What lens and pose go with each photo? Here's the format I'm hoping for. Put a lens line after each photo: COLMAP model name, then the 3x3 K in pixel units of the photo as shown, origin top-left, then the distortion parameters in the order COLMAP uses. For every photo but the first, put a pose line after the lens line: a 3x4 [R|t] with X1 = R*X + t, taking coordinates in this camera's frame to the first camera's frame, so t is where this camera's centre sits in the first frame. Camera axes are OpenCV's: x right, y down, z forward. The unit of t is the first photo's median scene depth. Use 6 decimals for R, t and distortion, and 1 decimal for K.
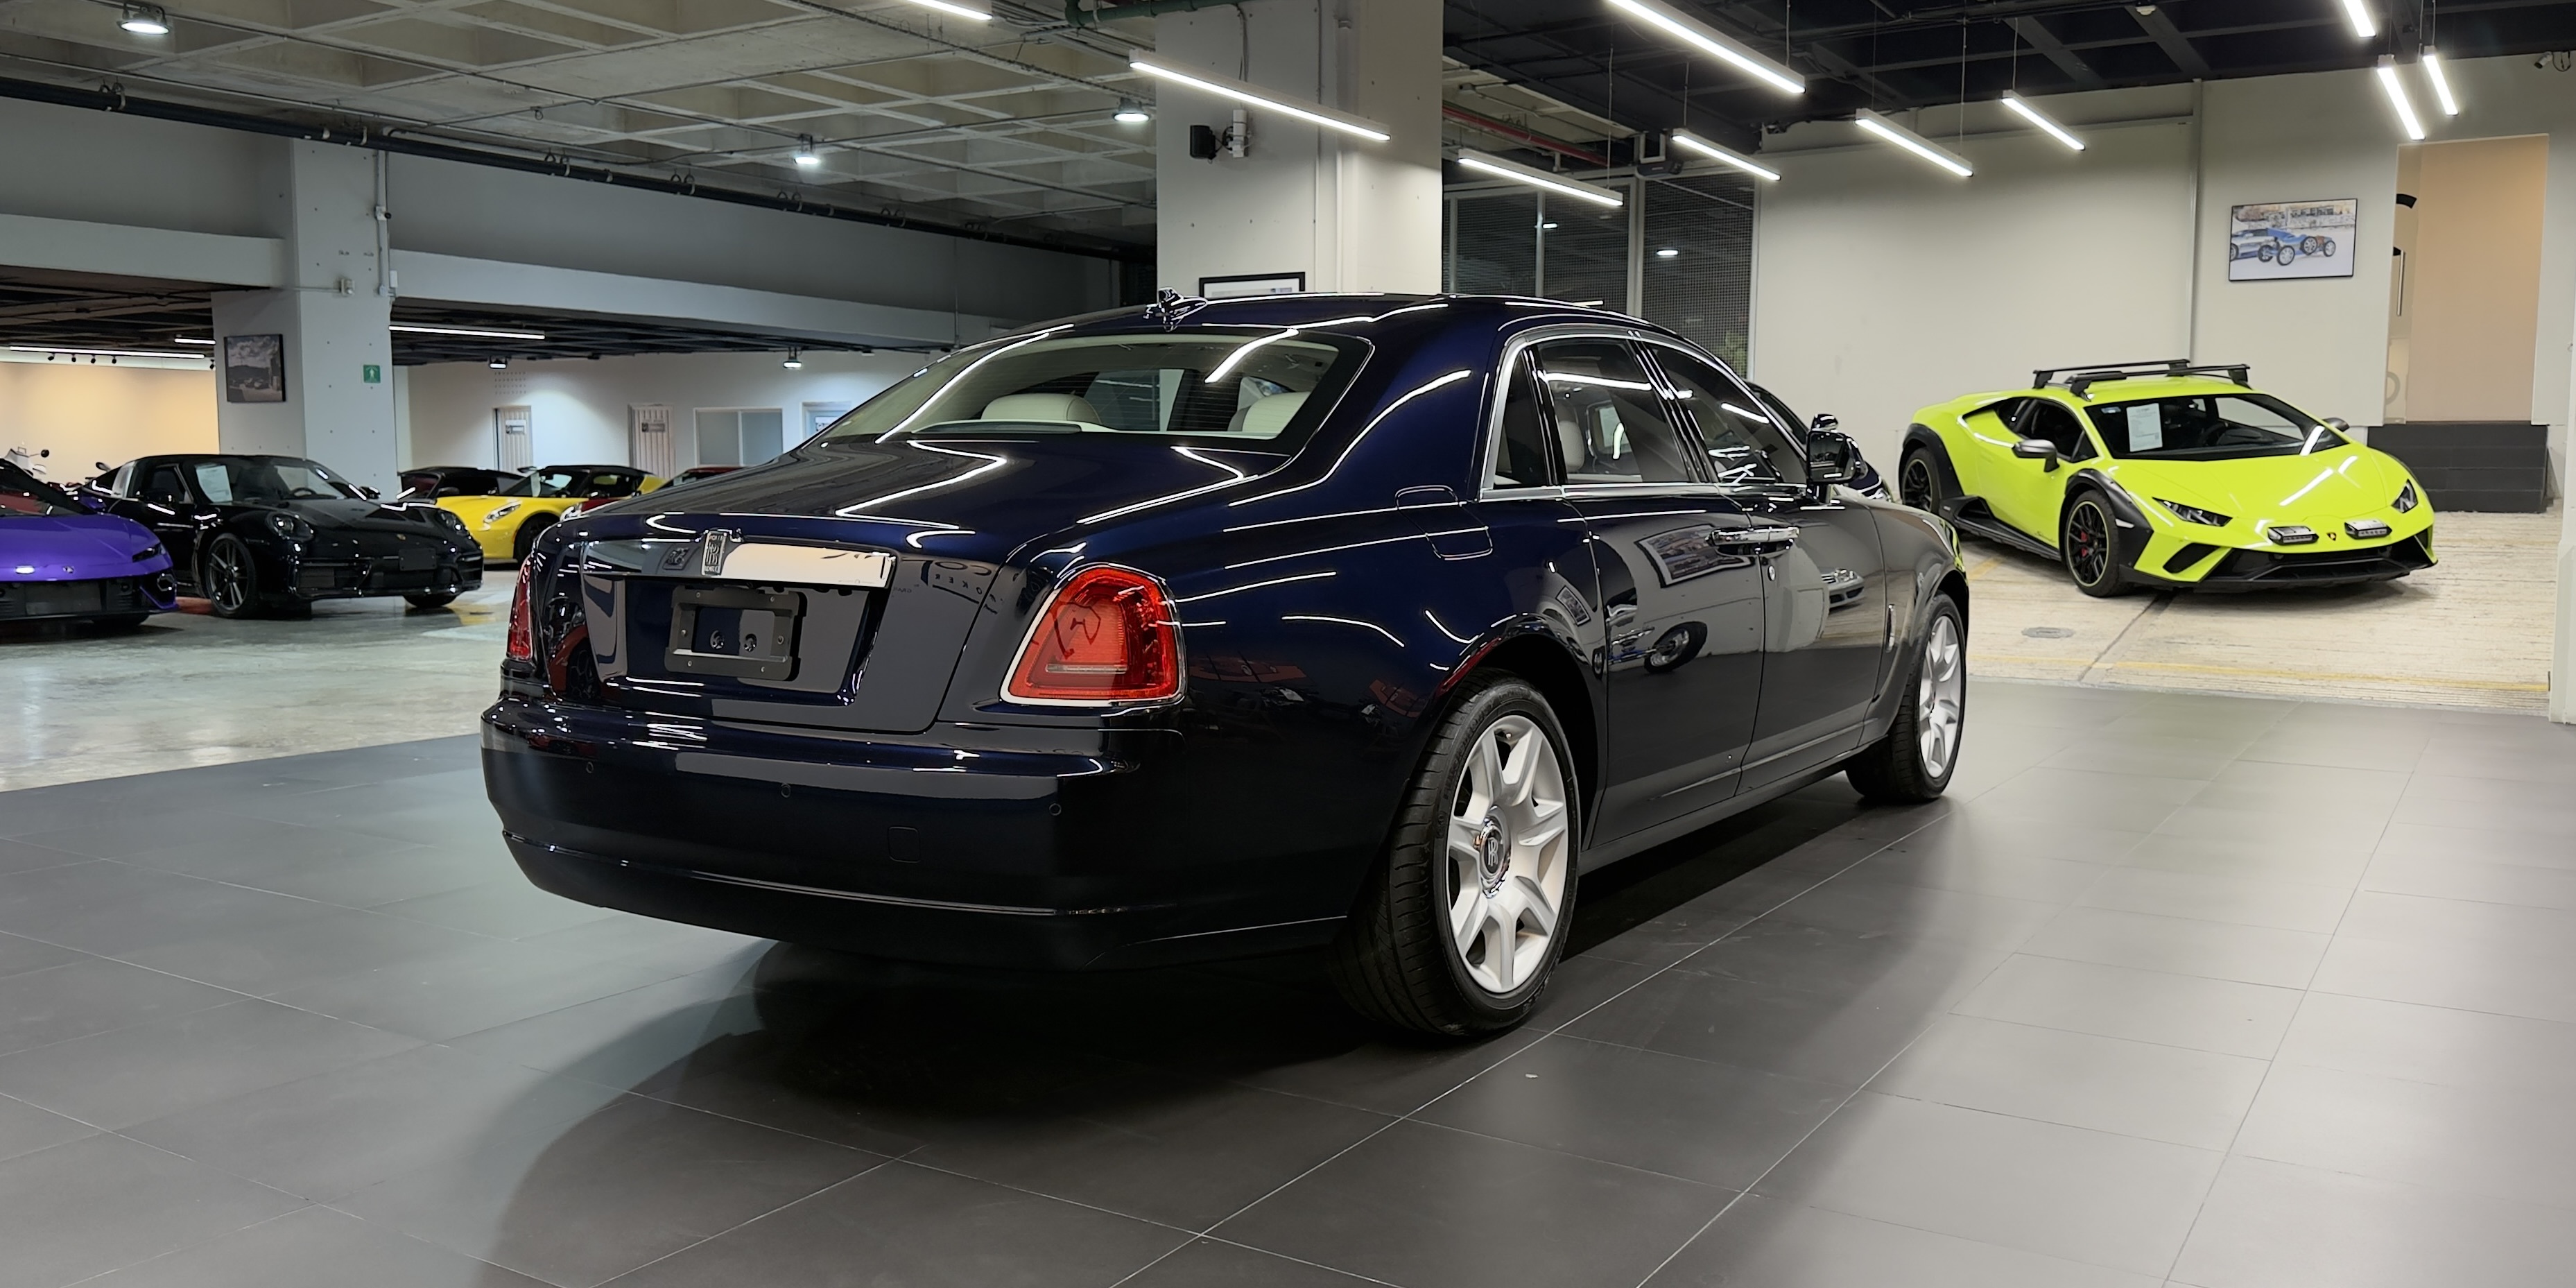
lens RADIAL K [[1948.9, 0, 1288.0], [0, 1948.9, 644.0], [0, 0, 1]] dist [0.200008, -0.347757]
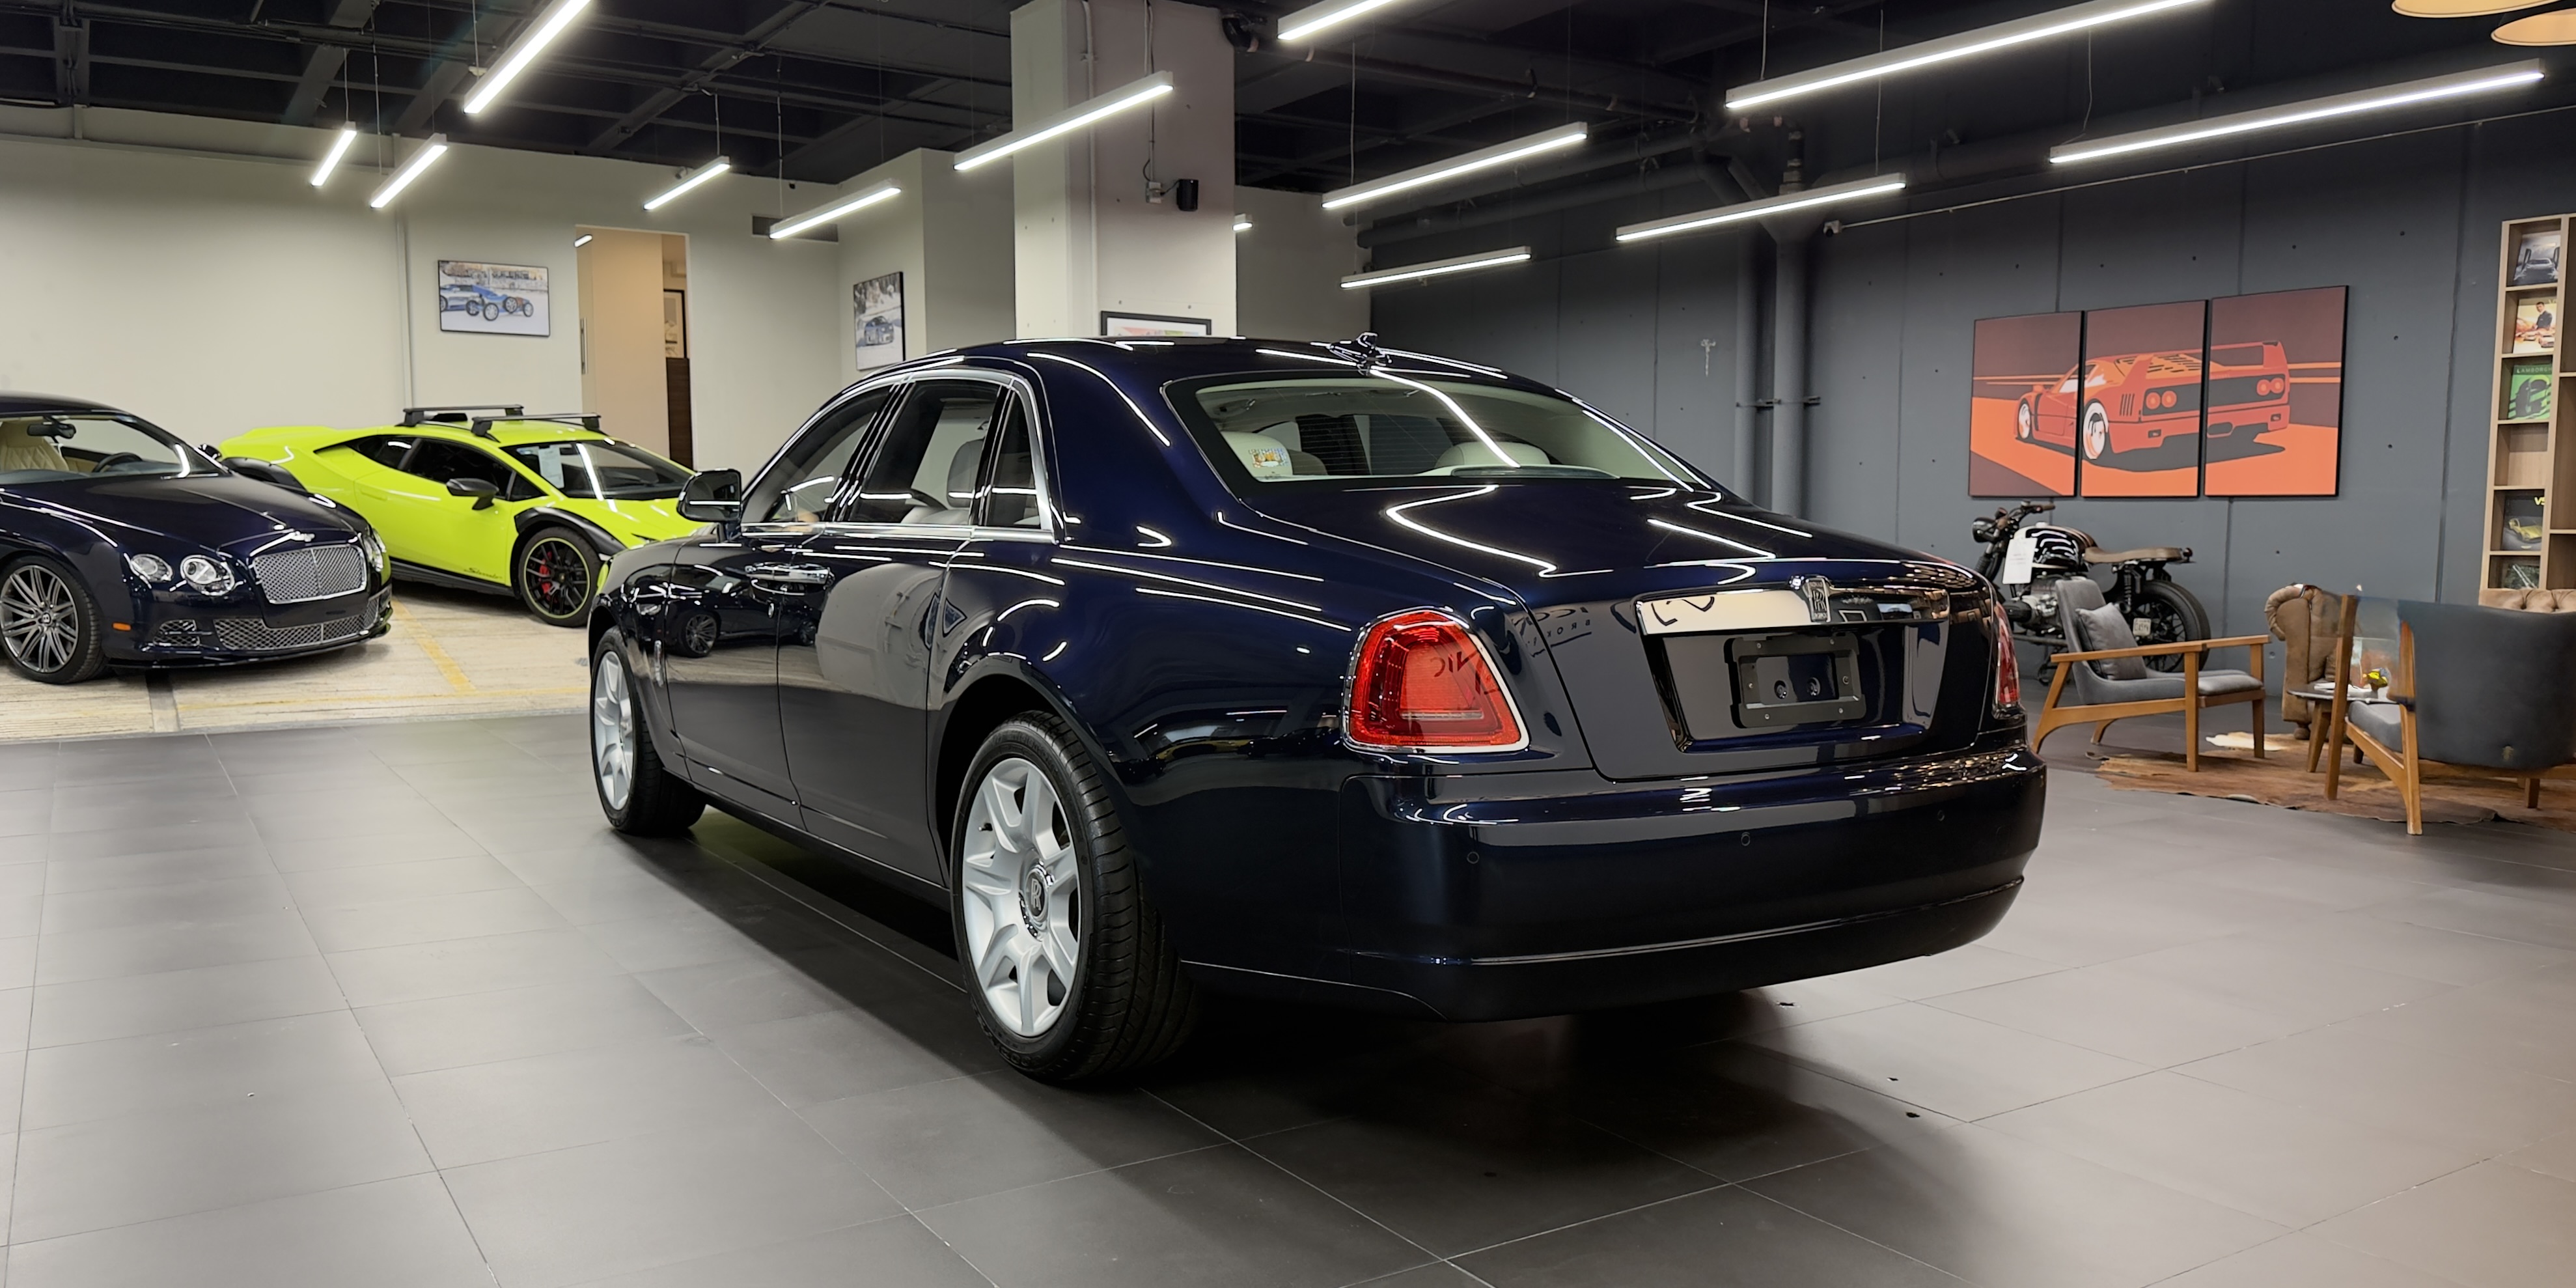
lens RADIAL K [[1872.8, 0, 1294.0], [0, 1872.8, 713.8], [0, 0, 1]] dist [0.040911, -0.104653]
pose [[0.413111, -0.100200, 0.905152, -0.528847], [0.077392, 0.994196, 0.074735, -0.034721], [-0.907386, 0.039178, 0.418468, 0.345768]]
